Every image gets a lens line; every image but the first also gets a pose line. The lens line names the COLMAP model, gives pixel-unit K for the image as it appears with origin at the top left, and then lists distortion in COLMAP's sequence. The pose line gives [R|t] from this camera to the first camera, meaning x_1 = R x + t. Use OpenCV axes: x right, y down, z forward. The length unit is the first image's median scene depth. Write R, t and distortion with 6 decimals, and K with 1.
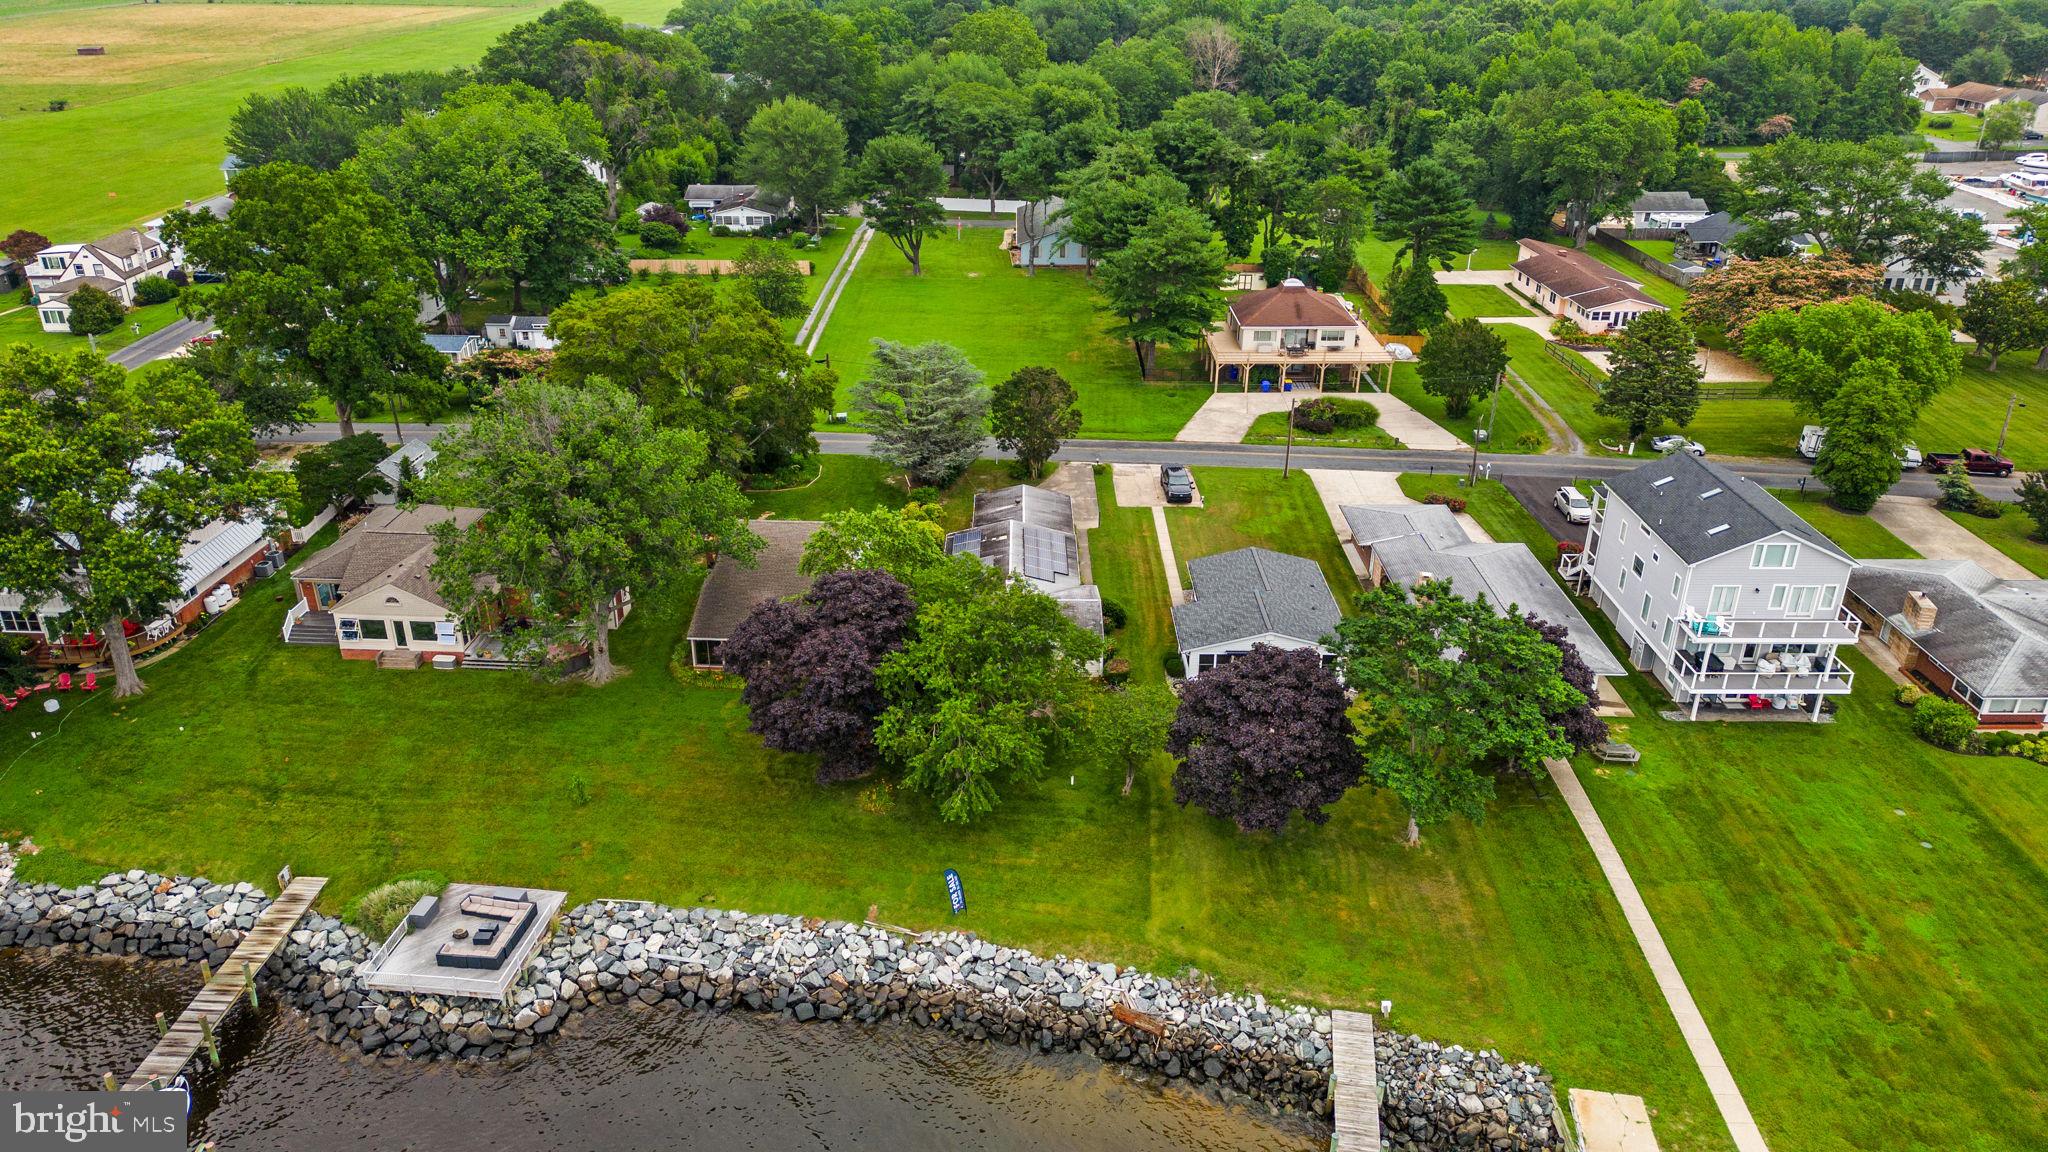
lens RADIAL K [[1442.9, 0, 1024.0], [0, 1442.9, 576.0], [0, 0, 1]] dist [0.084868, -0.066686]
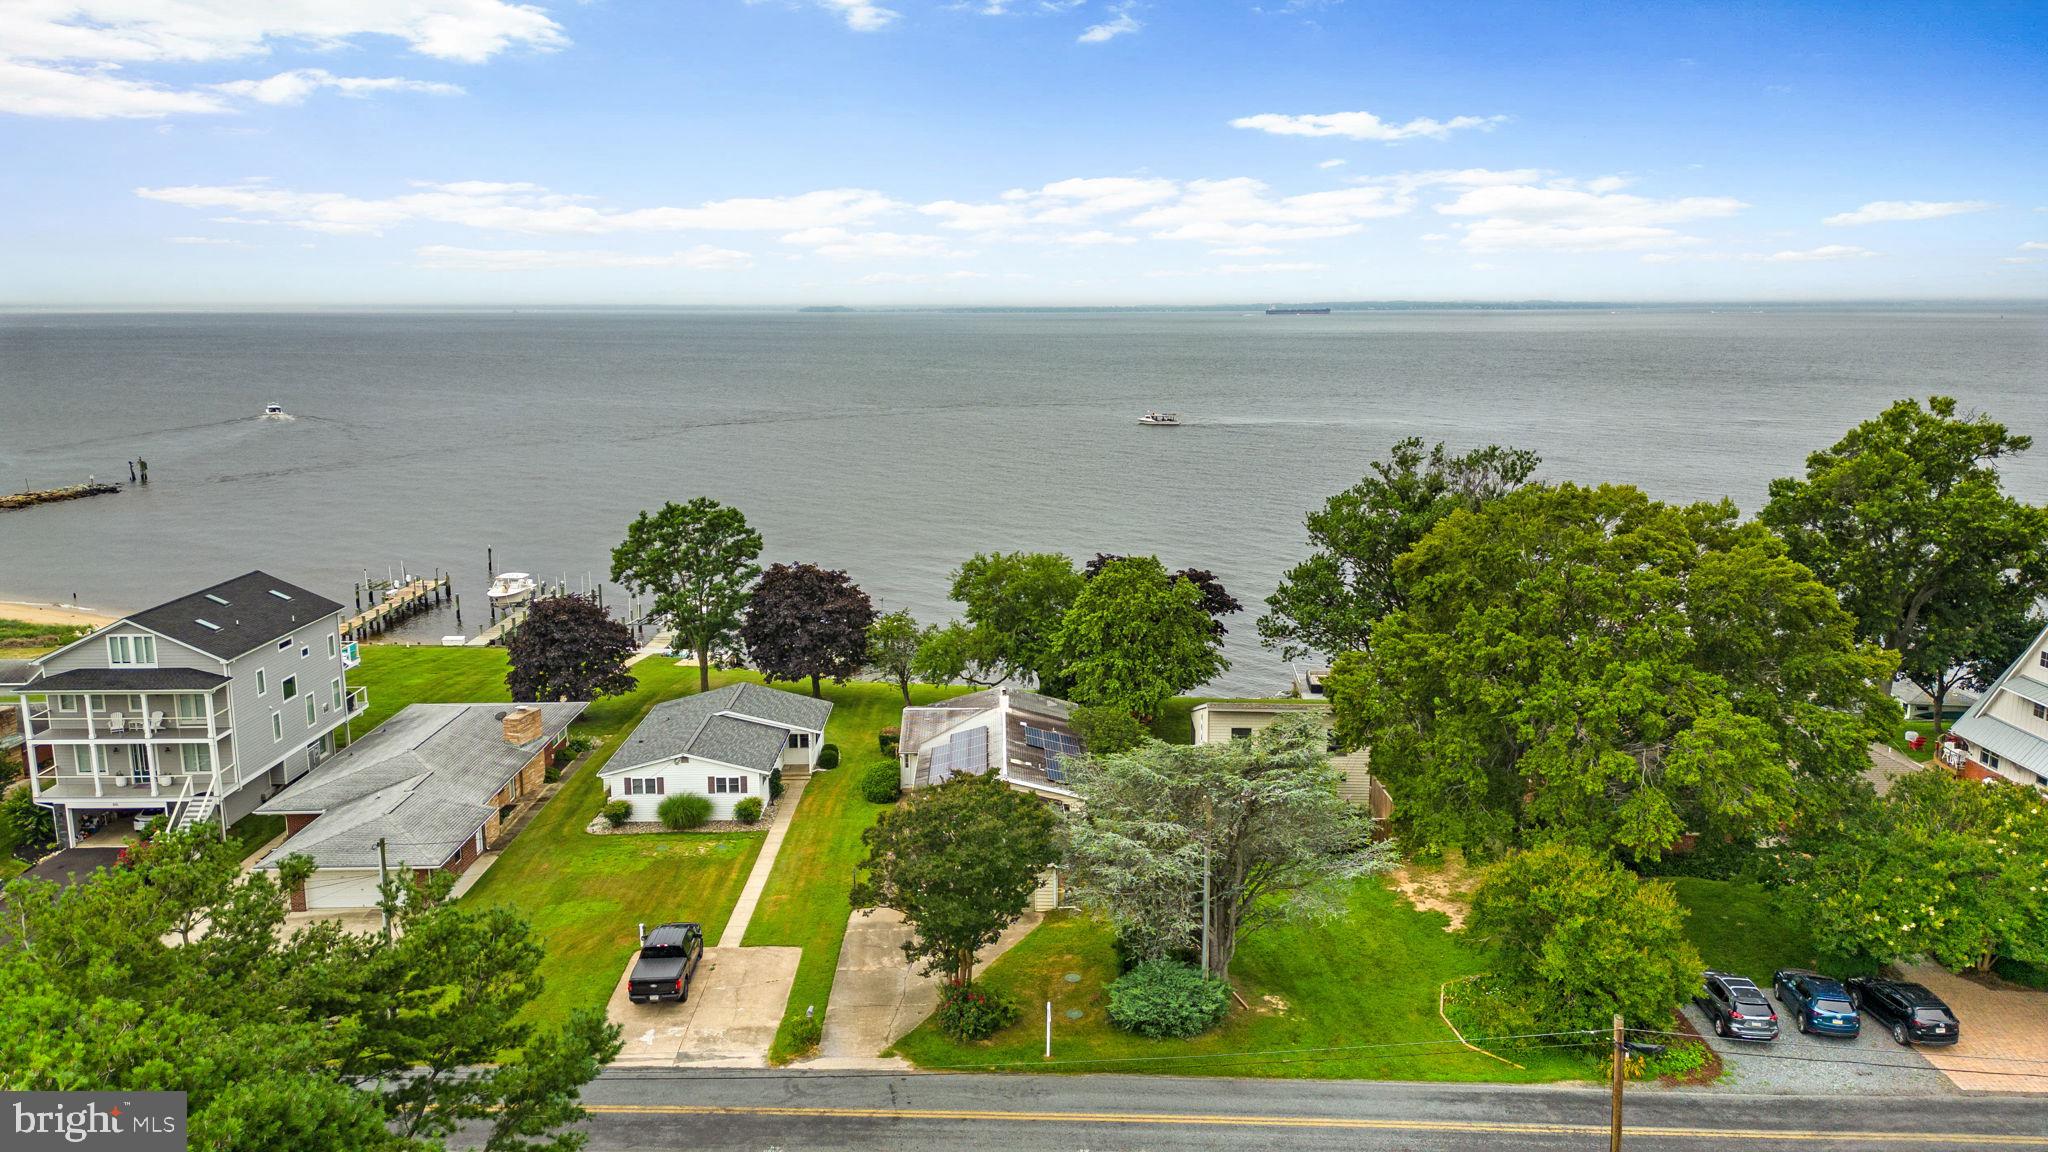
lens RADIAL K [[1442.9, 0, 1024.0], [0, 1442.9, 576.0], [0, 0, 1]] dist [0.084868, -0.066686]
pose [[-0.999955, -0.001809, -0.009338, -0.009219], [-0.006941, 0.810040, 0.586333, -0.412967], [0.006504, 0.586372, -0.810016, 1.181455]]
